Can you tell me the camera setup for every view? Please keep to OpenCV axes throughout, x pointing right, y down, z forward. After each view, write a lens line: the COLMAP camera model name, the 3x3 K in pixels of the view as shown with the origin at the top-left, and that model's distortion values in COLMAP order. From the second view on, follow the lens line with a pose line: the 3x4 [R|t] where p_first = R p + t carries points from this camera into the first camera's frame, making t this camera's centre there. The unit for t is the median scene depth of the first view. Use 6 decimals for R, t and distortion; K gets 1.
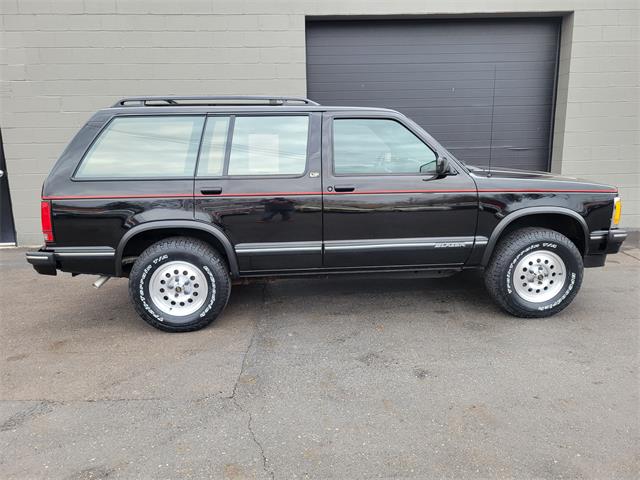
lens RADIAL K [[485.7, 0, 319.3], [0, 485.7, 237.7], [0, 0, 1]] dist [0.043760, -0.007945]
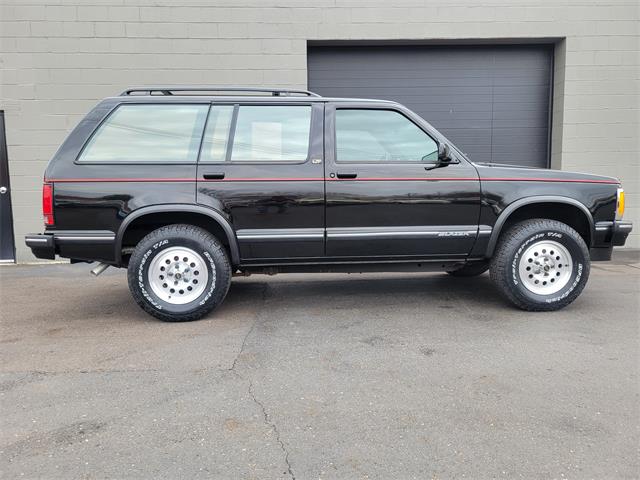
lens RADIAL K [[483.9, 0, 316.8], [0, 483.9, 240.7], [0, 0, 1]] dist [0.044774, -0.004848]
pose [[0.999993, 0.002731, -0.002484, -0.007254], [-0.002954, 0.995463, -0.095108, 0.128715], [0.002213, 0.095114, 0.995464, 0.020347]]
